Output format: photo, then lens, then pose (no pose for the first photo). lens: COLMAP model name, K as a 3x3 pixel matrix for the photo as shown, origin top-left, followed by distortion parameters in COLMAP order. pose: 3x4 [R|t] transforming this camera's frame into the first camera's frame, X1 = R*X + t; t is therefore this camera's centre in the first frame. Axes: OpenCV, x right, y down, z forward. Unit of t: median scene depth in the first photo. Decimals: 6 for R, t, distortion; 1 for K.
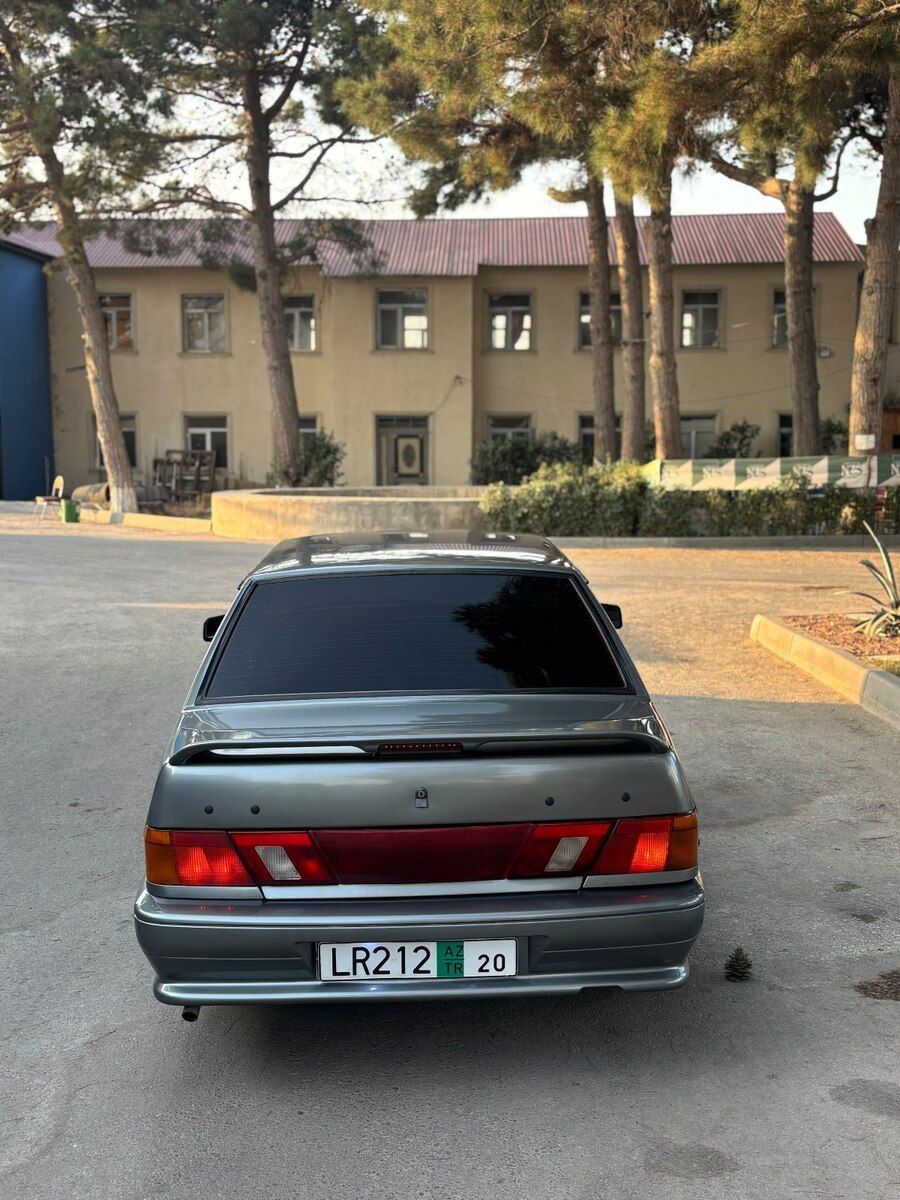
lens RADIAL K [[1442.0, 0, 438.6], [0, 1442.0, 600.4], [0, 0, 1]] dist [0.058790, -0.113495]
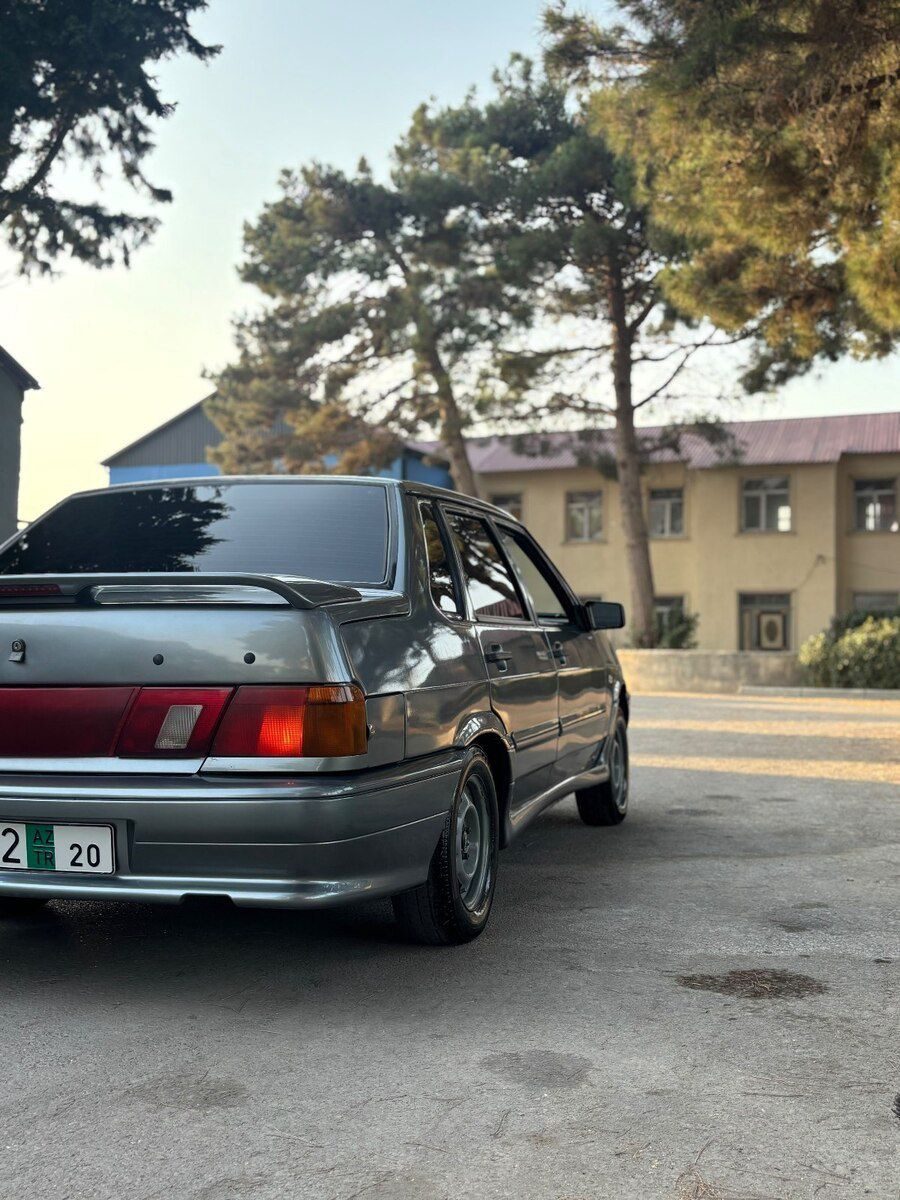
lens RADIAL K [[1295.8, 0, 448.0], [0, 1295.8, 603.4], [0, 0, 1]] dist [0.095201, -0.270644]
pose [[0.952100, -0.009951, -0.305624, 0.070319], [-0.034402, 0.989639, -0.139394, 0.031286], [0.303844, 0.143231, 0.941894, 0.052274]]
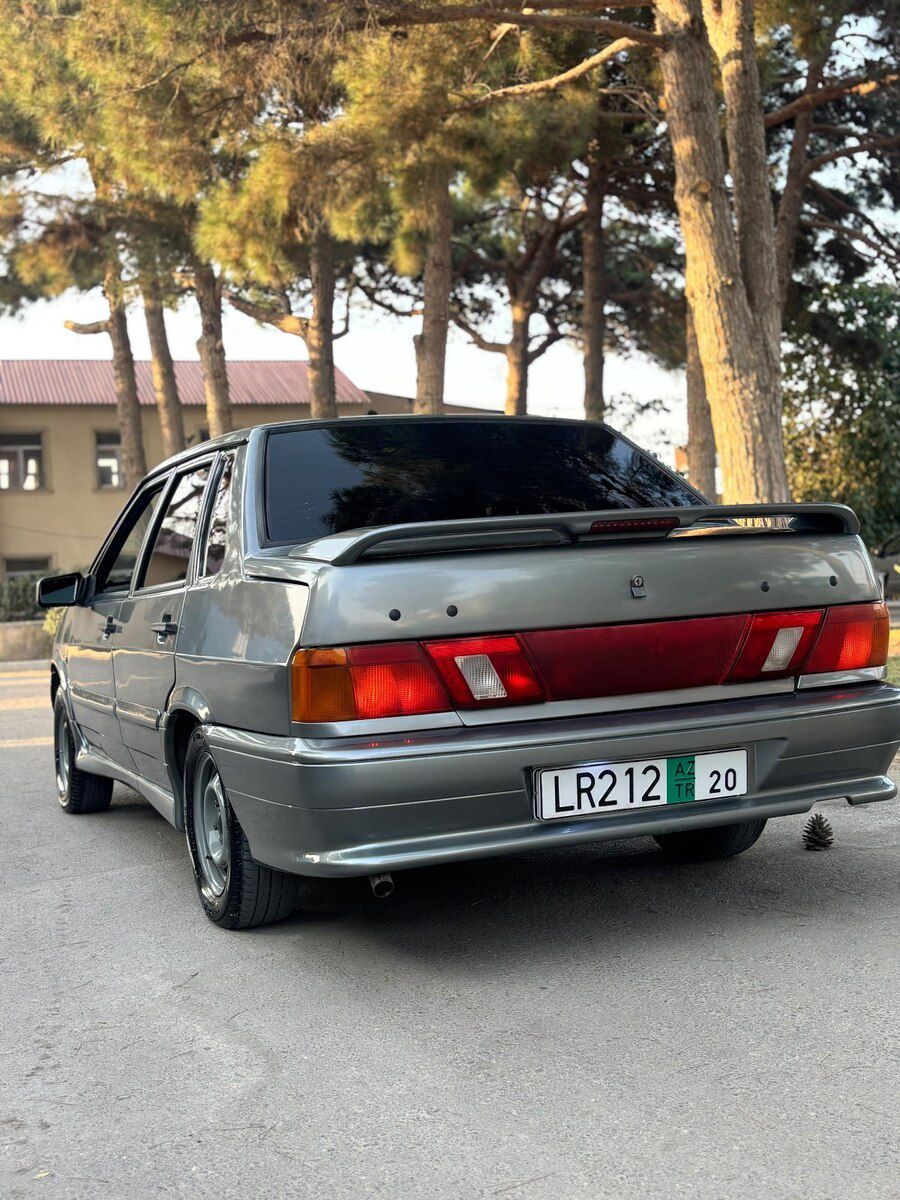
lens RADIAL K [[1433.8, 0, 450.0], [0, 1433.8, 600.0], [0, 0, 1]] dist [0.166543, -0.520583]
pose [[0.930922, -0.045887, 0.362323, -0.062695], [0.088425, 0.990877, -0.101701, 0.033214], [-0.354351, 0.126714, 0.926487, 0.040132]]
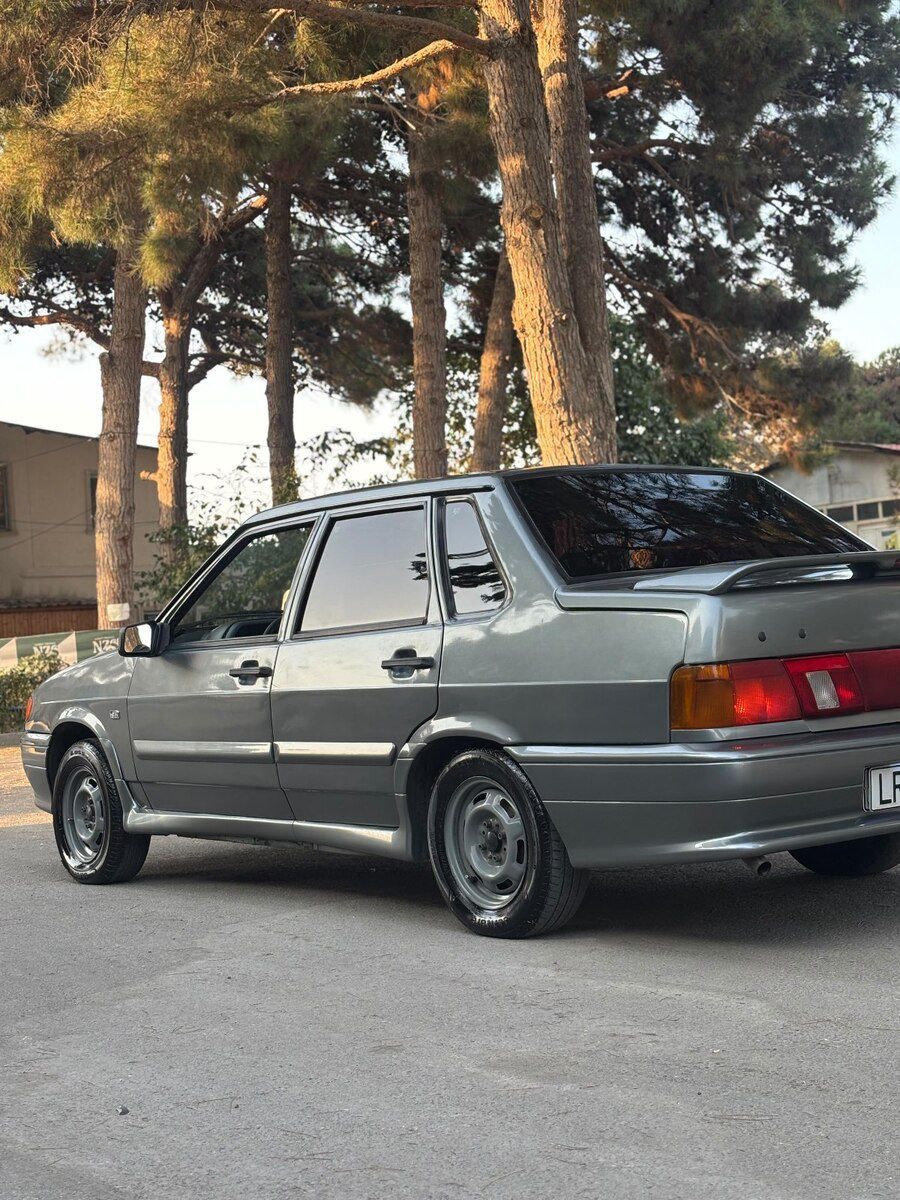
lens RADIAL K [[1832.8, 0, 434.9], [0, 1832.8, 605.5], [0, 0, 1]] dist [0.219906, -0.906708]
pose [[0.822316, -0.028080, 0.568337, -0.152423], [0.118311, 0.985392, -0.122497, 0.037196], [-0.556595, 0.167972, 0.813626, 0.022699]]
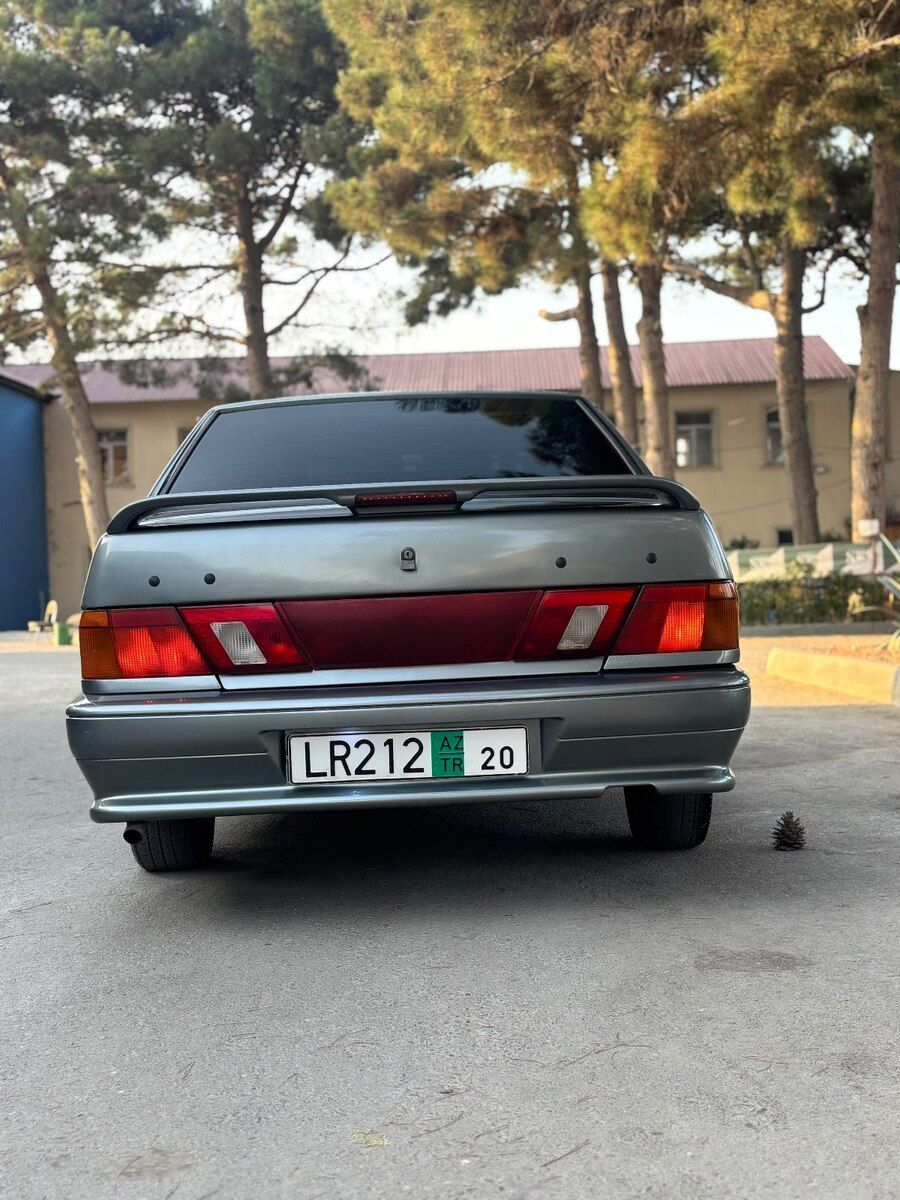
lens RADIAL K [[1433.8, 0, 450.0], [0, 1433.8, 600.0], [0, 0, 1]] dist [0.166543, -0.520583]
pose [[0.999660, -0.024957, 0.007609, 0.000814], [0.025645, 0.993561, -0.110354, 0.038236], [-0.004806, 0.110512, 0.993863, 0.025855]]
